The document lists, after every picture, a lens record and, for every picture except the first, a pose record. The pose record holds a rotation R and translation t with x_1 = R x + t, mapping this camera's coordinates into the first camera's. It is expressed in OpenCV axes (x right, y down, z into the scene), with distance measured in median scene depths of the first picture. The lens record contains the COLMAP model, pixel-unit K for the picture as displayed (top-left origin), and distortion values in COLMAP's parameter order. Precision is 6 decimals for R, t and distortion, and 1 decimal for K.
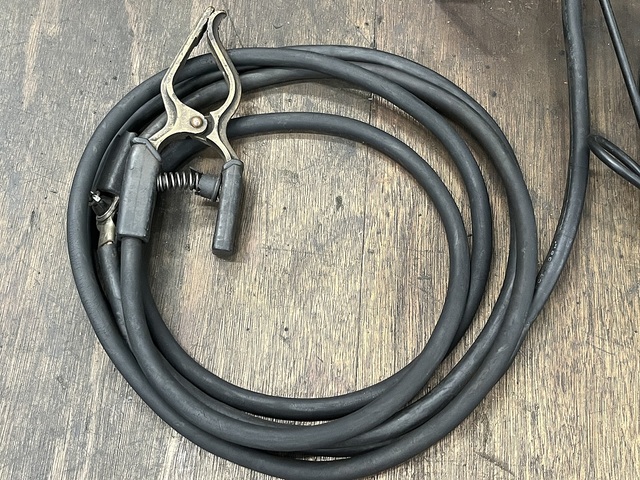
lens RADIAL K [[709.8, 0, 318.0], [0, 709.8, 241.3], [0, 0, 1]] dist [0.035208, 0.000000]
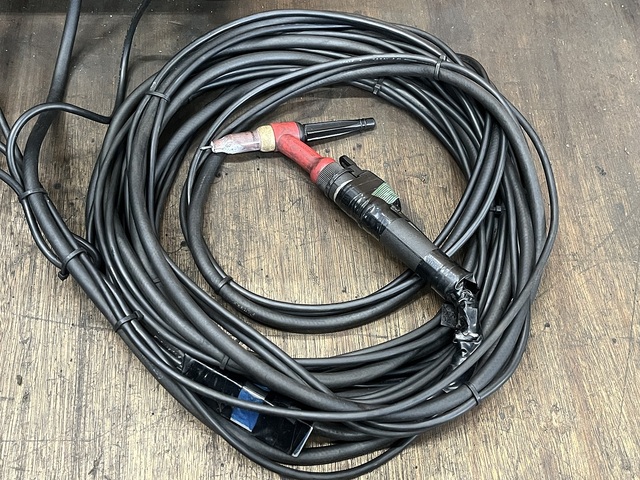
lens RADIAL K [[709.8, 0, 316.9], [0, 709.8, 238.8], [0, 0, 1]] dist [0.035208, 0.000000]
pose [[0.973139, -0.082716, 0.214843, 0.644956], [0.103825, 0.990616, -0.088886, 0.176454], [-0.205475, 0.108804, 0.972595, -0.174562]]
